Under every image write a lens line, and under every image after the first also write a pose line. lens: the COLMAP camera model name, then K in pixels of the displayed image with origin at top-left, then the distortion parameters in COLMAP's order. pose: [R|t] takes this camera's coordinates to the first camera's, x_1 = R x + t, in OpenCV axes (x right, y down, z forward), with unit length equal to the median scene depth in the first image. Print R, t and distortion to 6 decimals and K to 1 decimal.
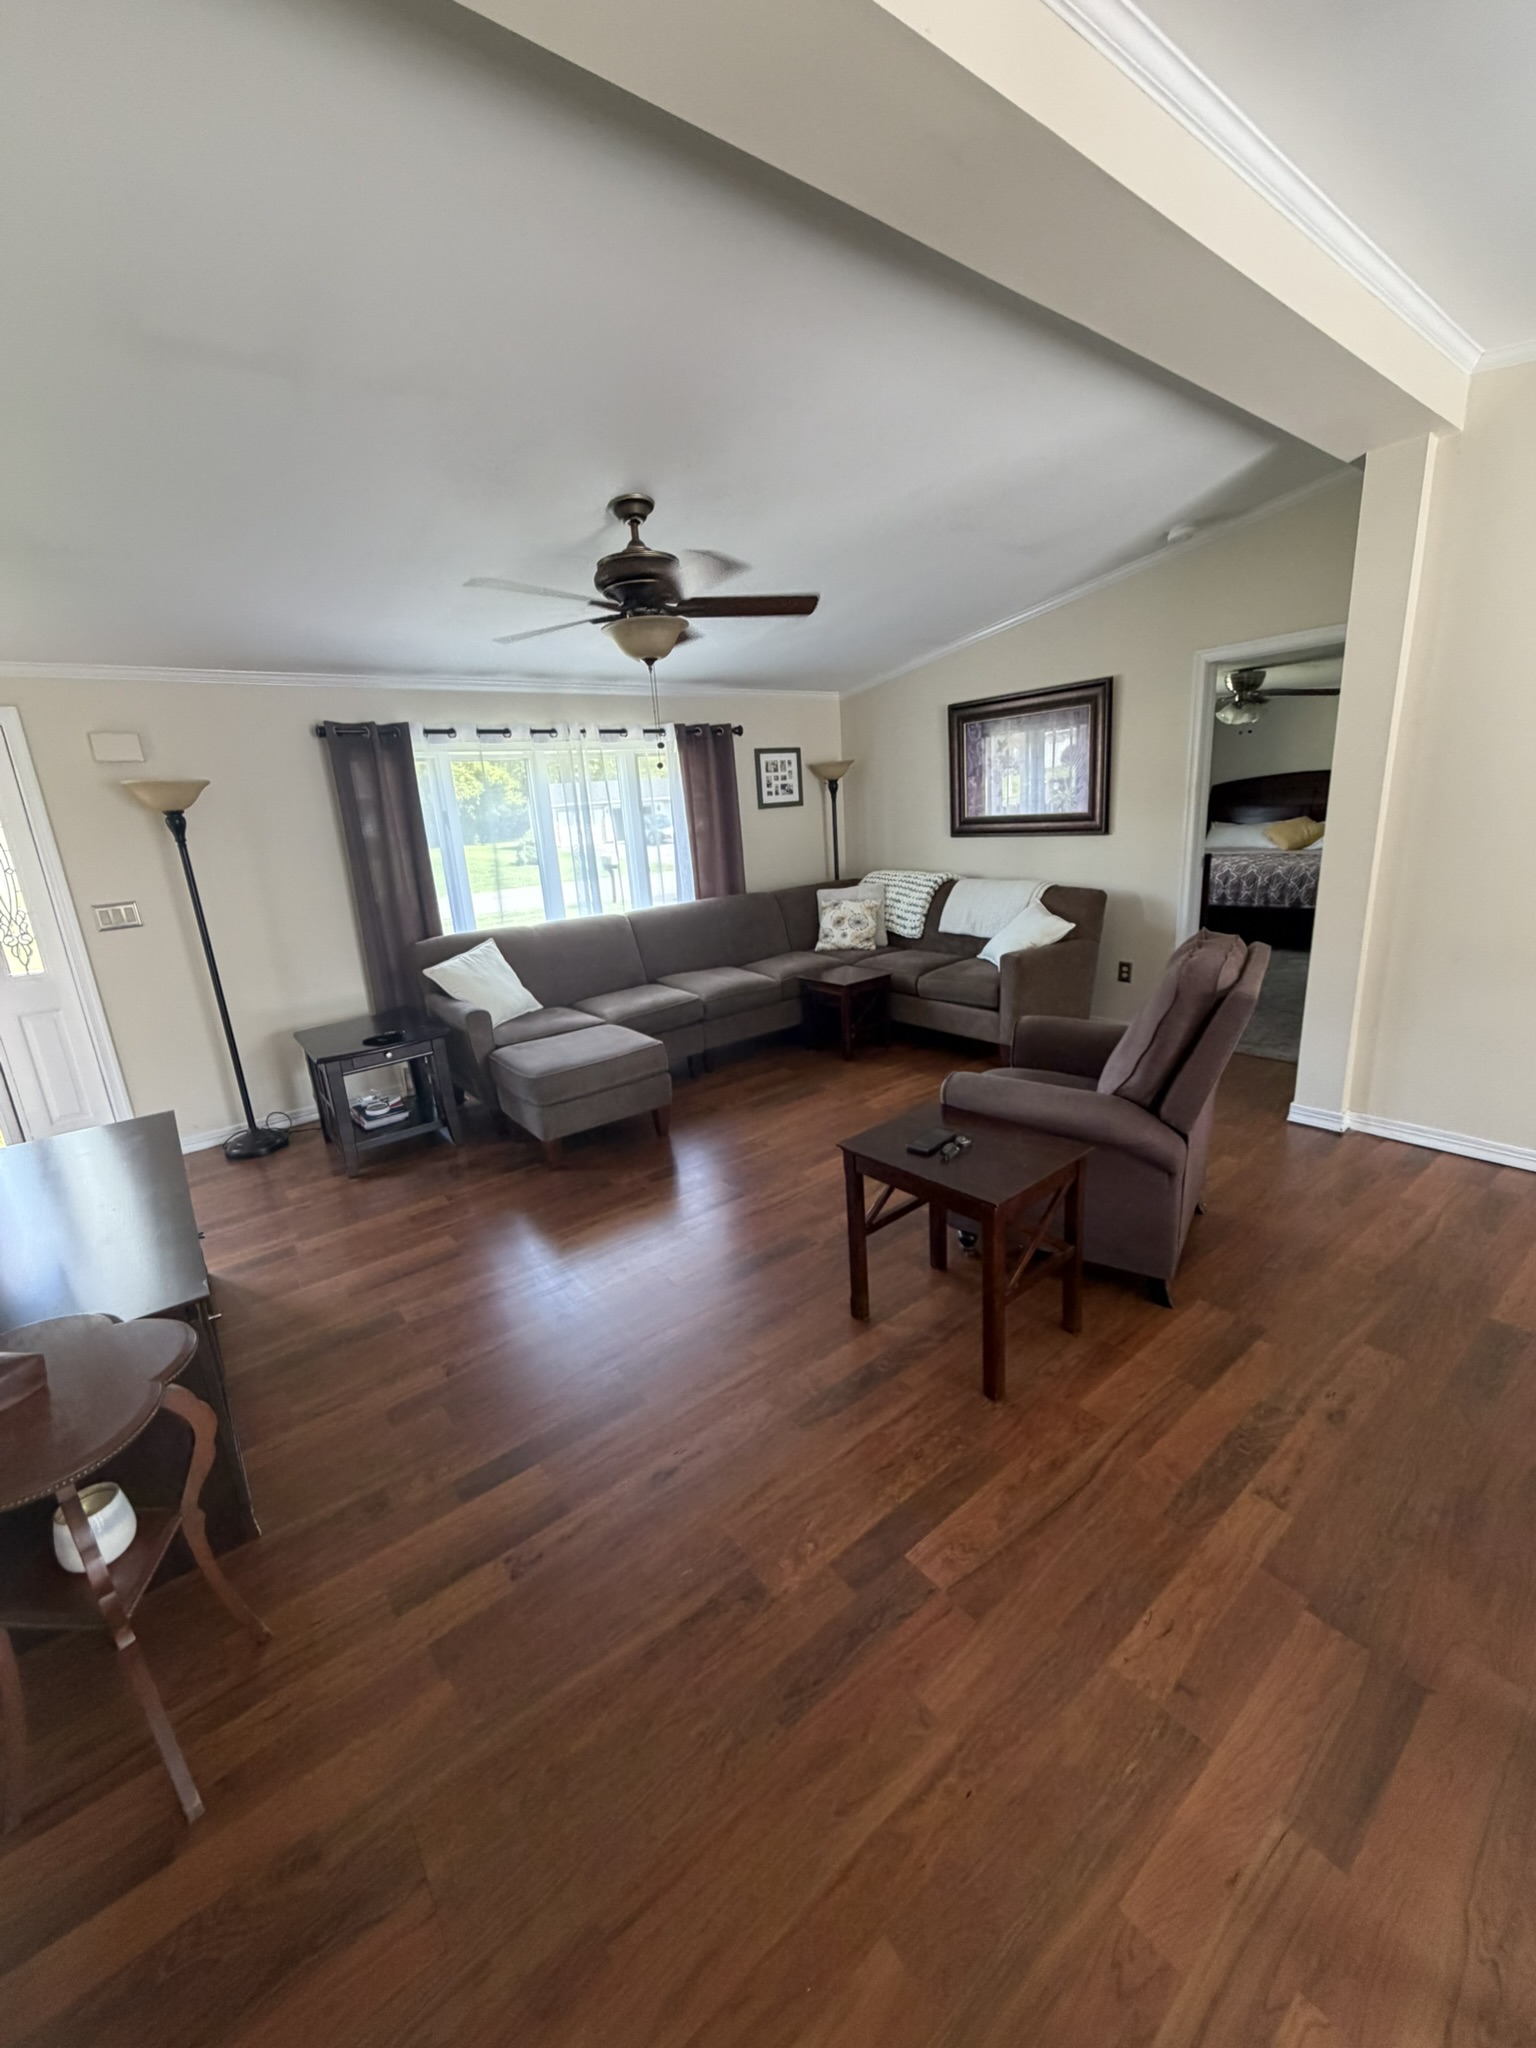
lens RADIAL K [[816.6, 0, 768.2], [0, 816.6, 1020.1], [0, 0, 1]] dist [0.000664, 0.000361]
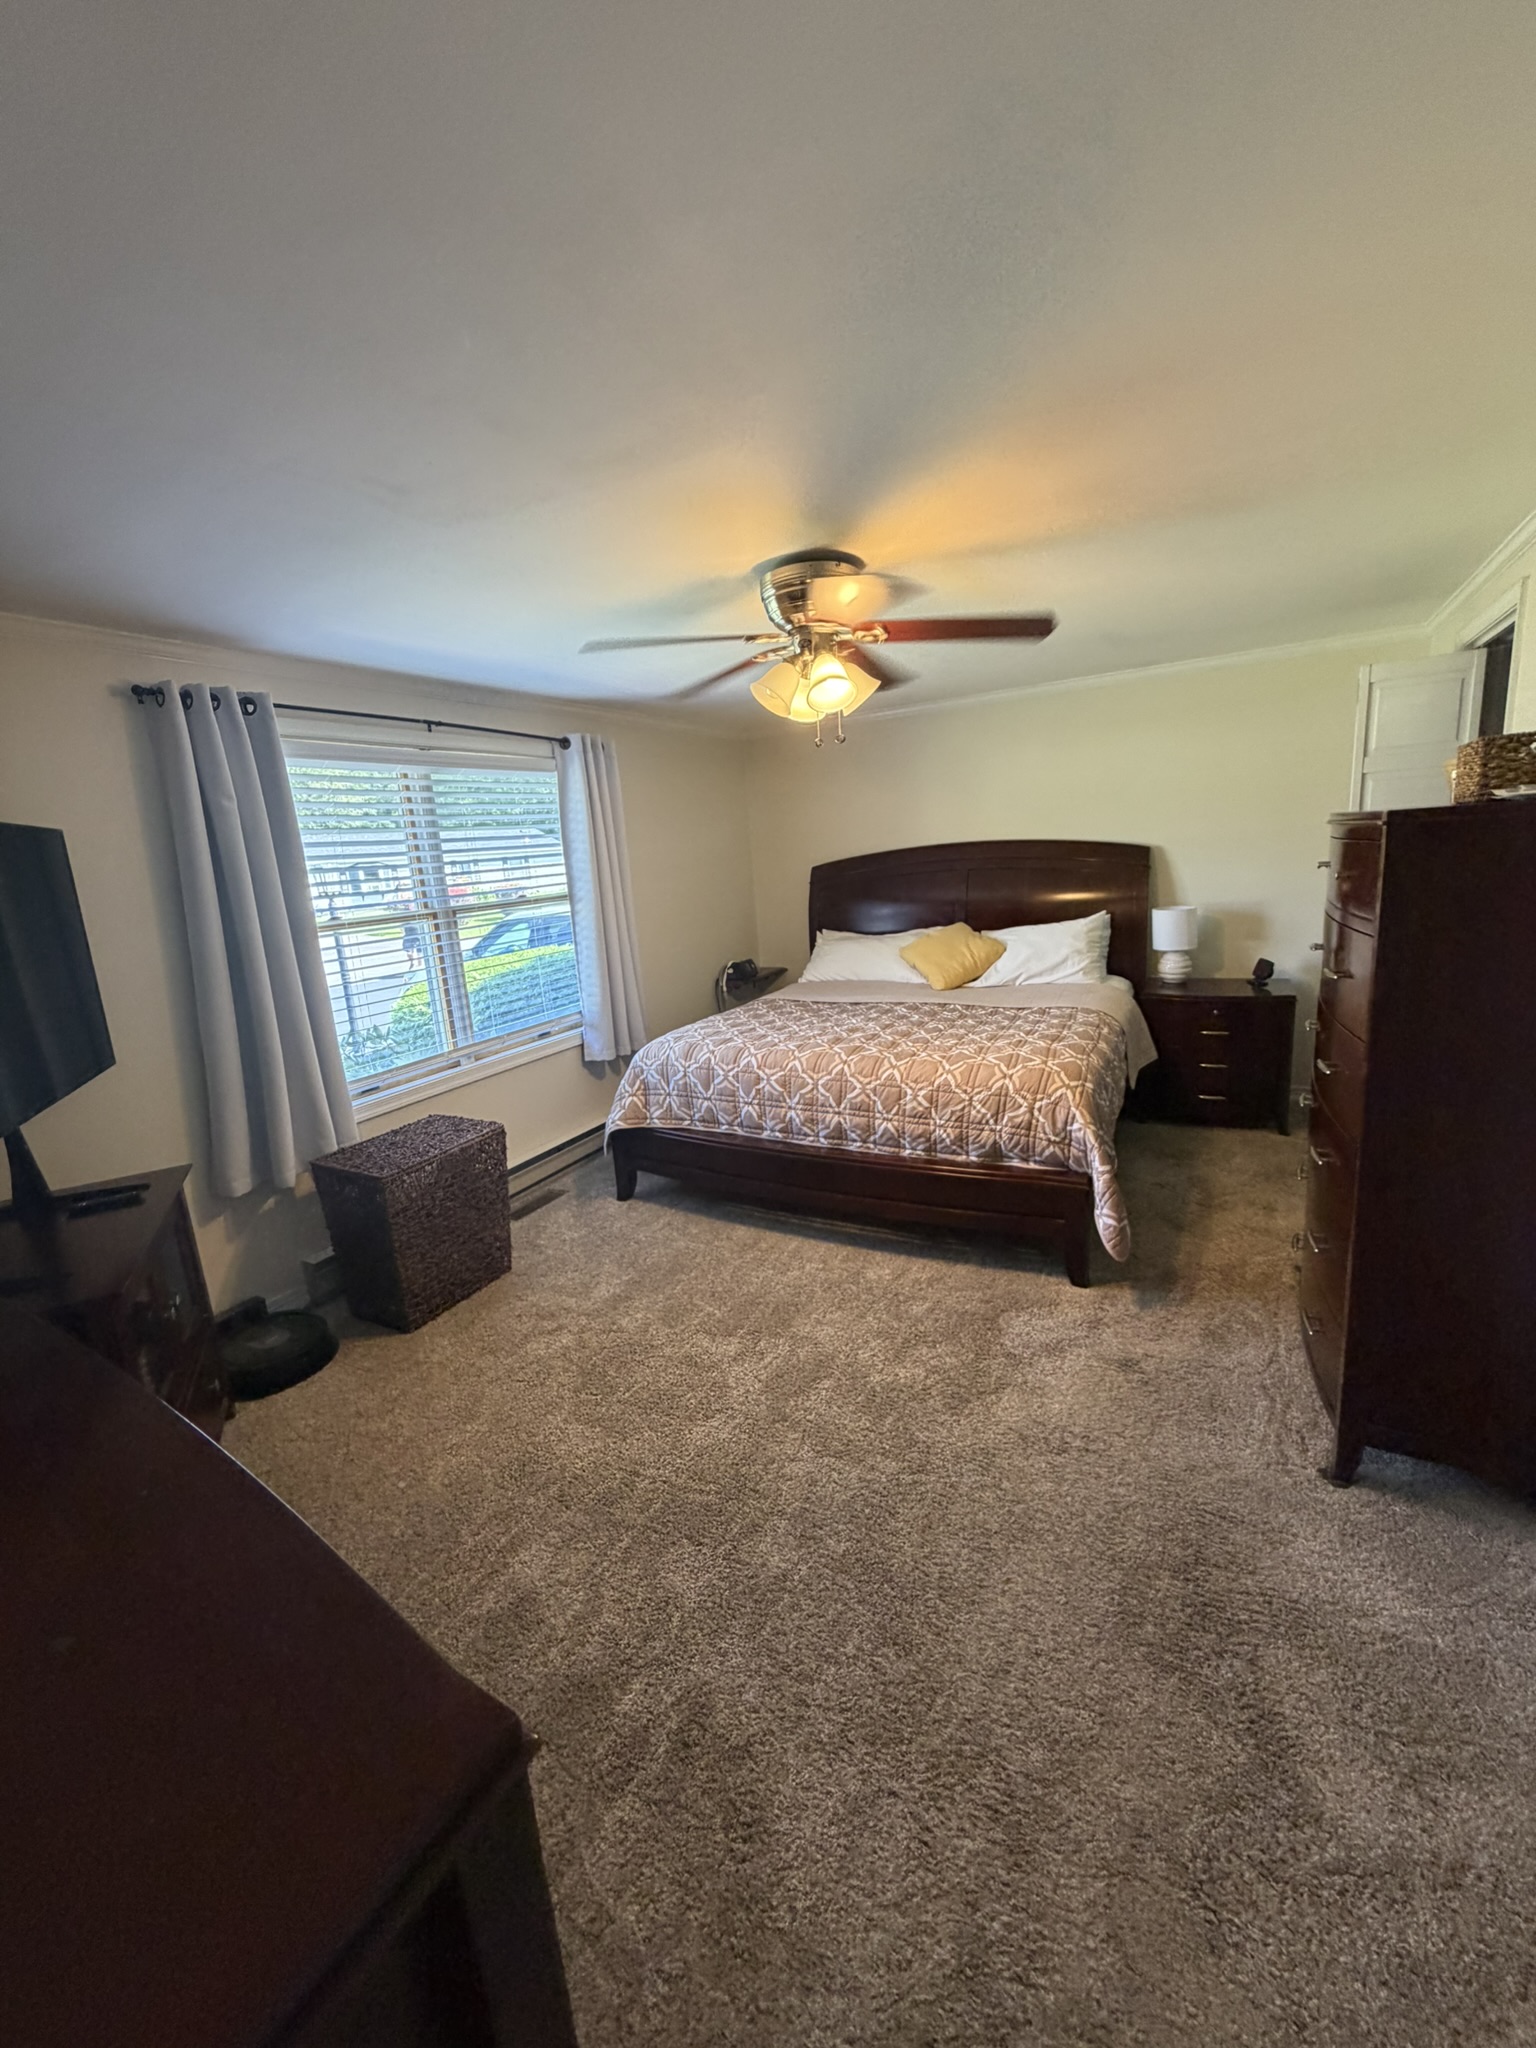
lens RADIAL K [[816.6, 0, 768.2], [0, 816.6, 1020.1], [0, 0, 1]] dist [0.000664, 0.000361]
pose [[0.926639, -0.082109, 0.366876, 0.377477], [0.112769, 0.991629, -0.062894, -0.190412], [-0.358640, 0.099652, 0.928142, 0.622249]]
